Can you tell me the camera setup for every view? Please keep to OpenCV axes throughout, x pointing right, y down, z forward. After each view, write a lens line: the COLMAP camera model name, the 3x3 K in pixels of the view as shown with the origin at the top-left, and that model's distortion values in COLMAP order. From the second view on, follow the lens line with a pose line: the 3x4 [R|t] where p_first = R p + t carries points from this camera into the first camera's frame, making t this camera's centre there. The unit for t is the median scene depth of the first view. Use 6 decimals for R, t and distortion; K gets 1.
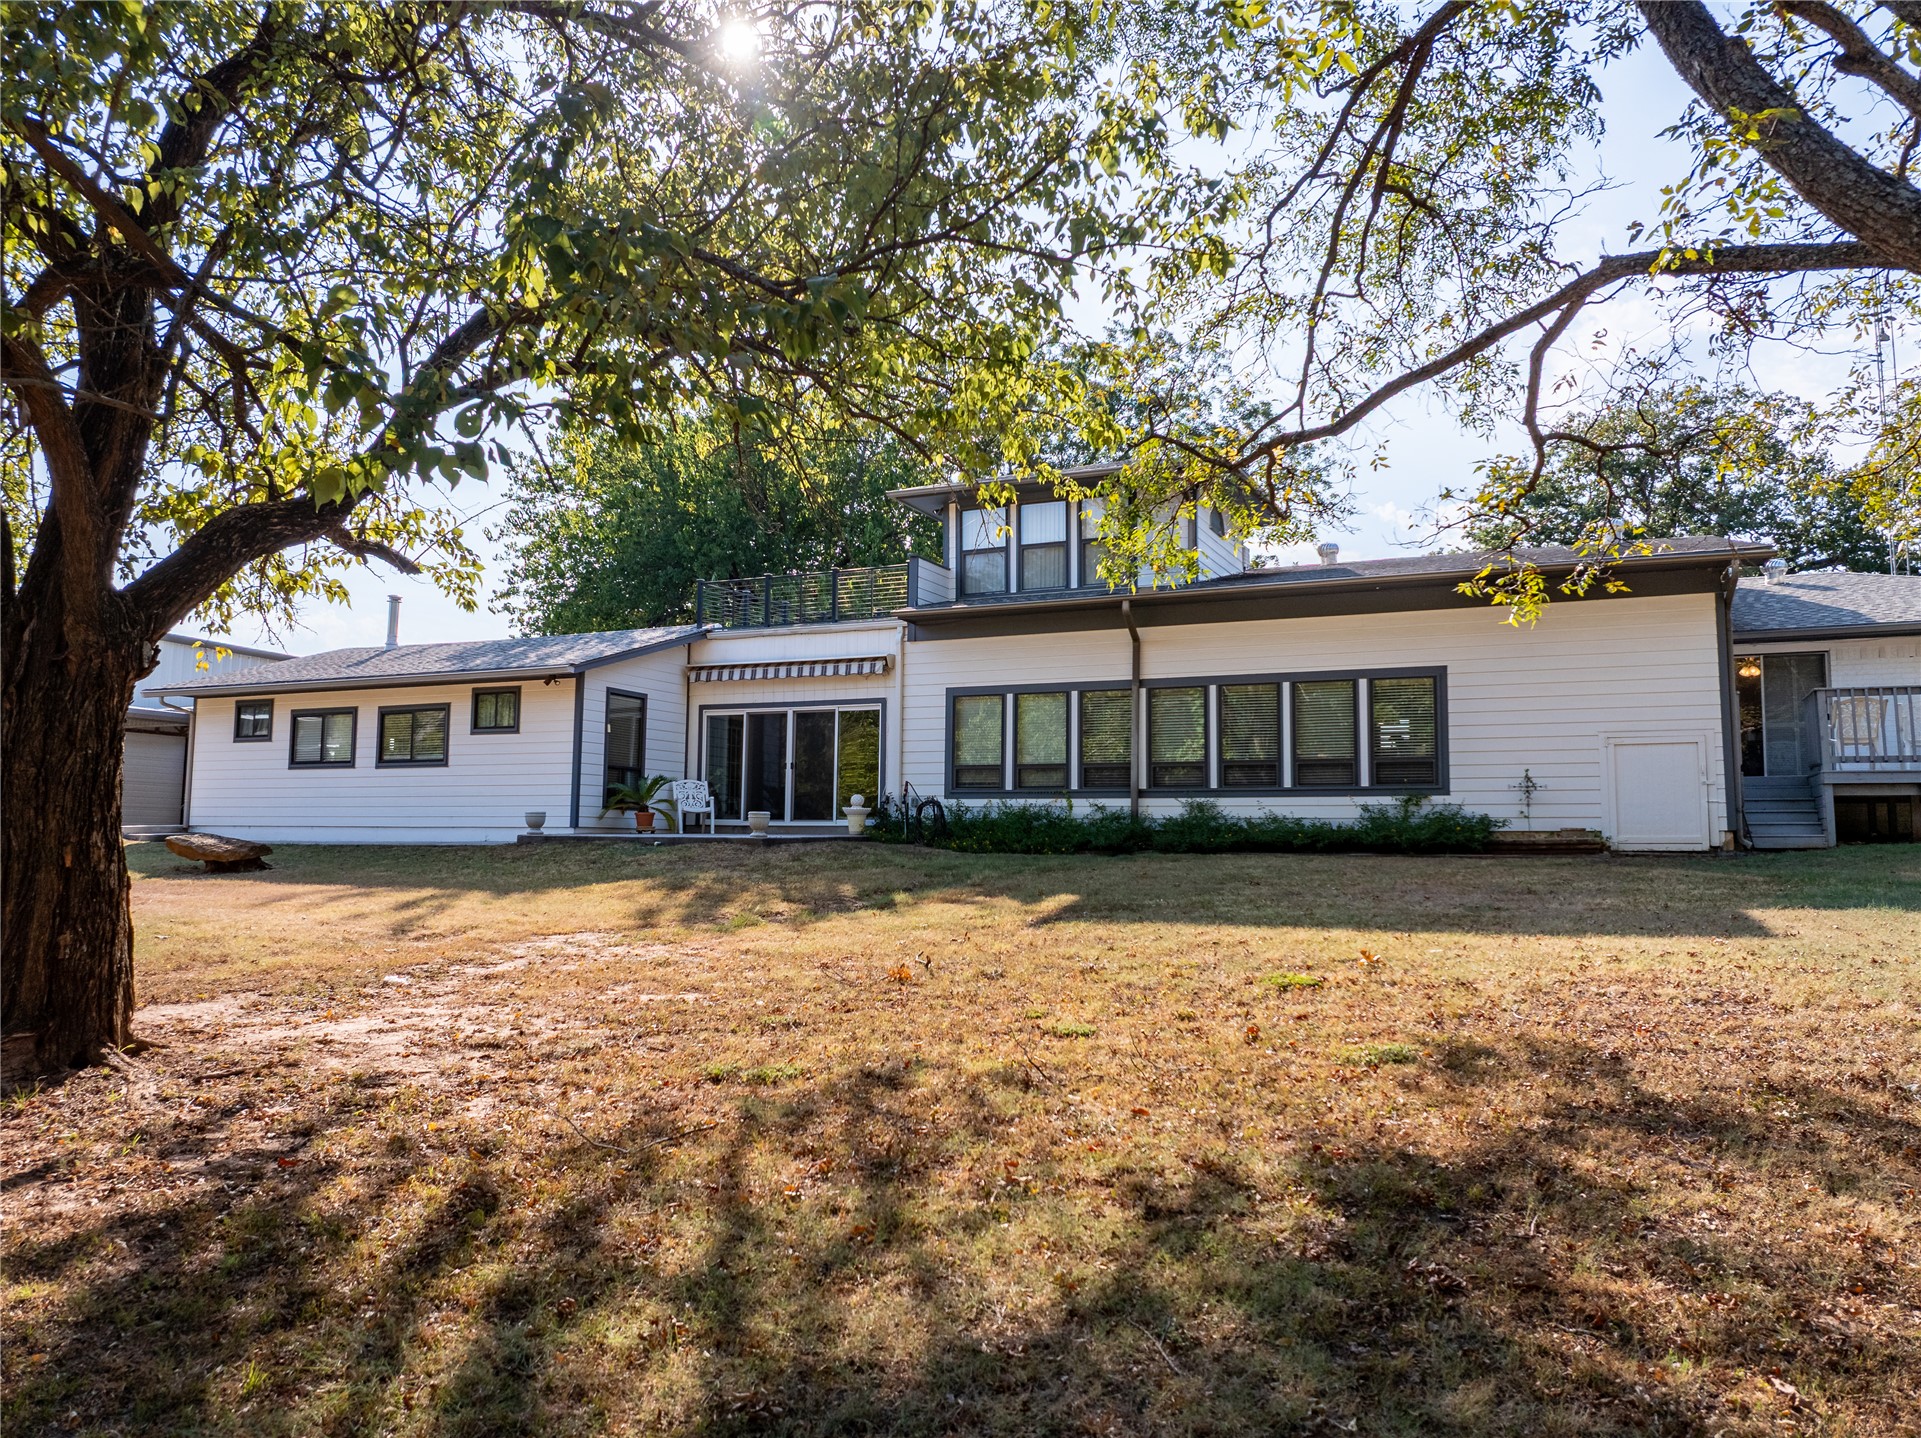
lens RADIAL K [[1351.0, 0, 965.4], [0, 1351.0, 712.0], [0, 0, 1]] dist [-0.052847, 0.027153]
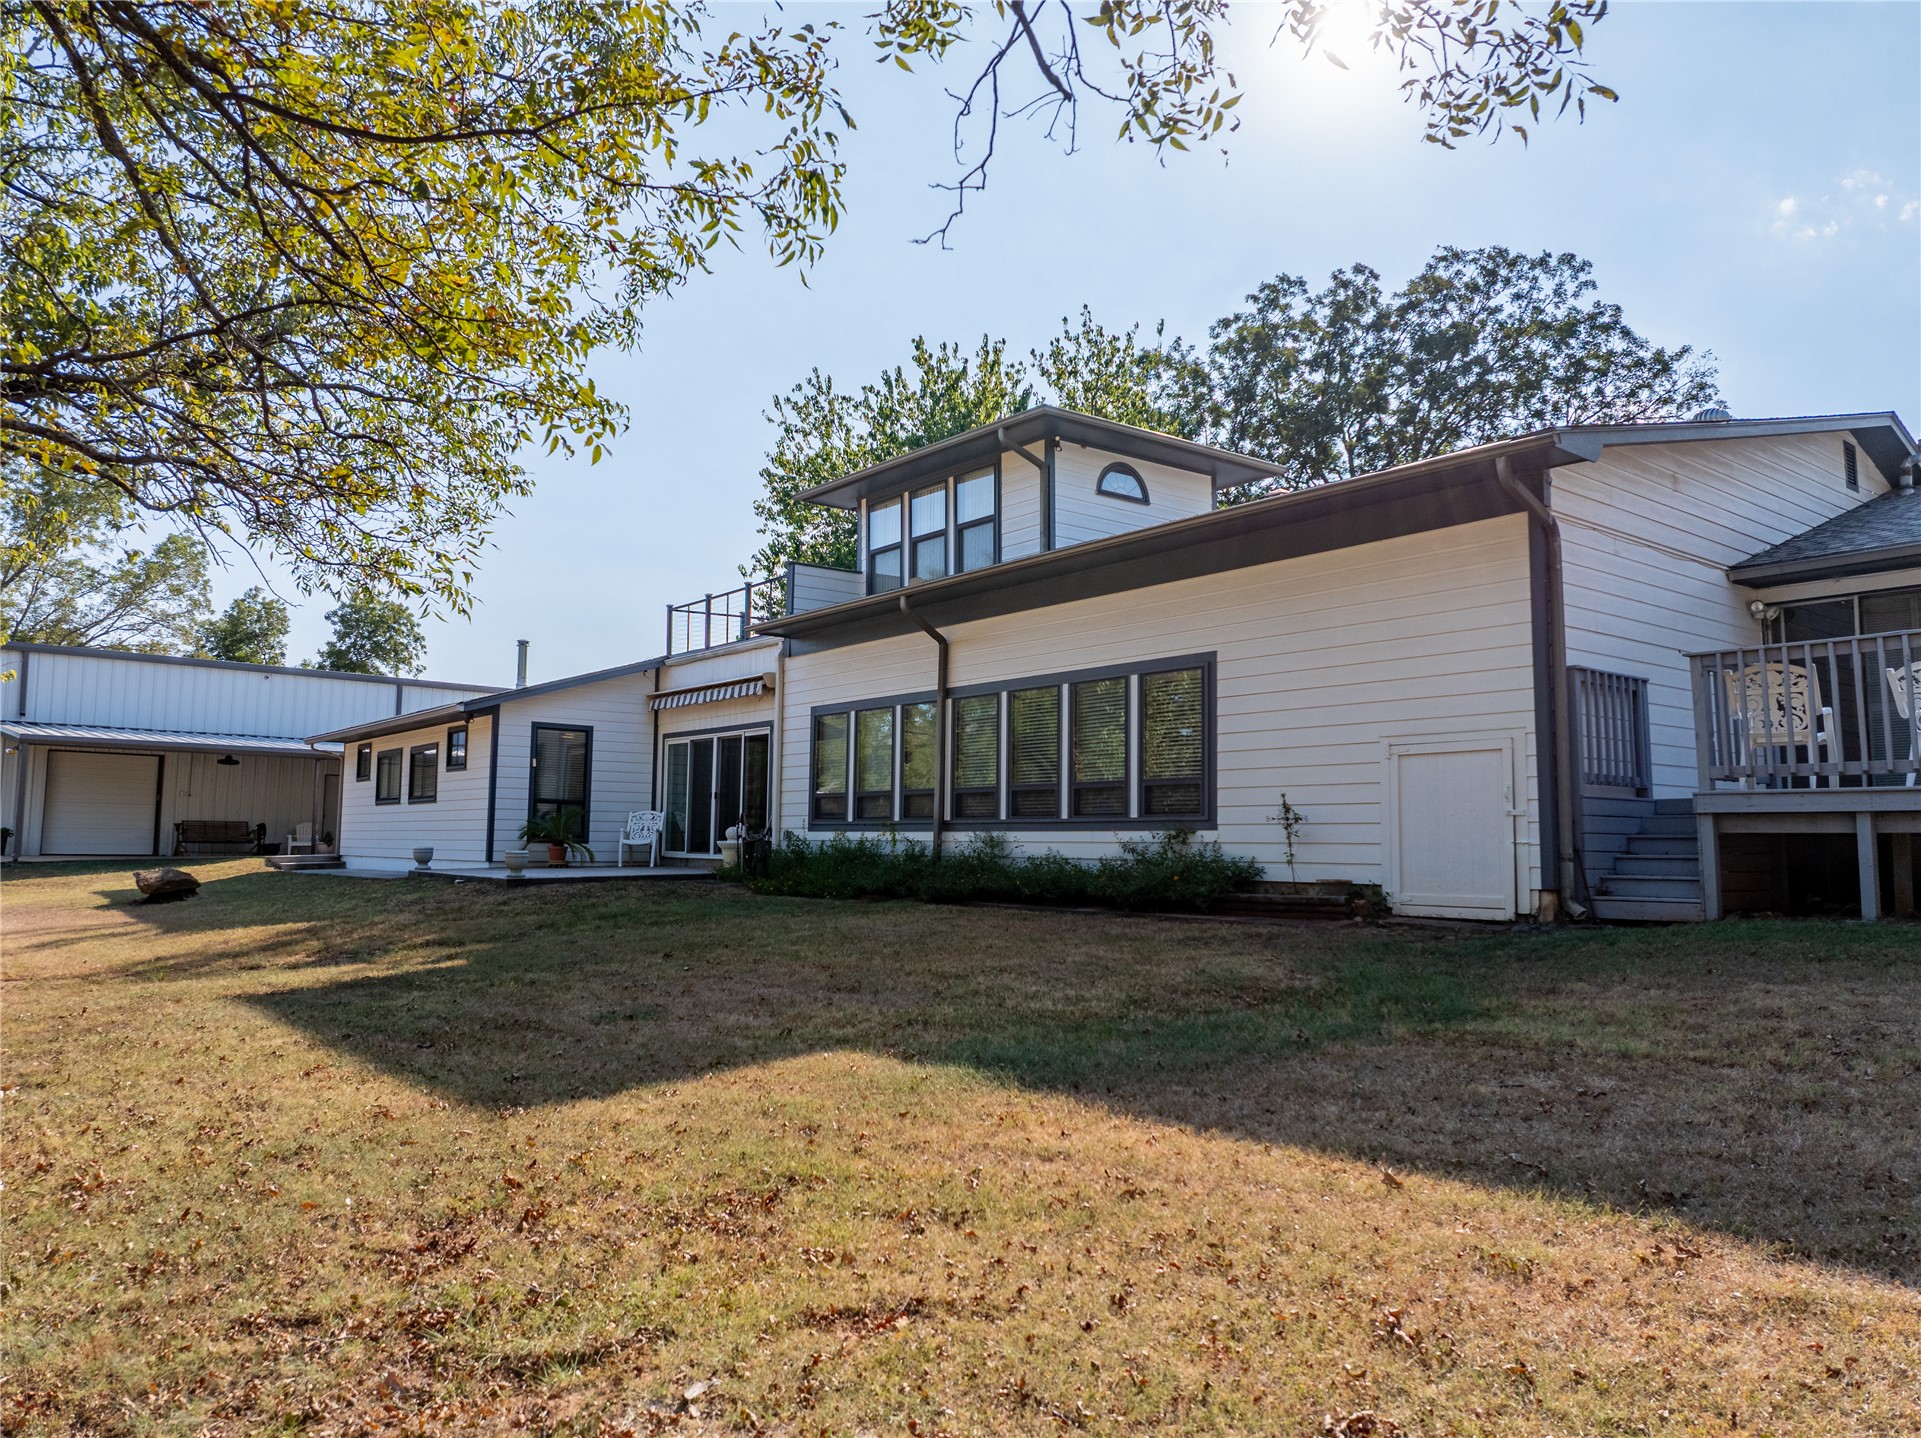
lens RADIAL K [[1351.0, 0, 965.4], [0, 1351.0, 712.0], [0, 0, 1]] dist [-0.052847, 0.027153]
pose [[0.888281, -0.045349, -0.457057, 0.526167], [0.044227, 0.998935, -0.013158, 0.001777], [0.457167, -0.008527, 0.889340, 0.267510]]
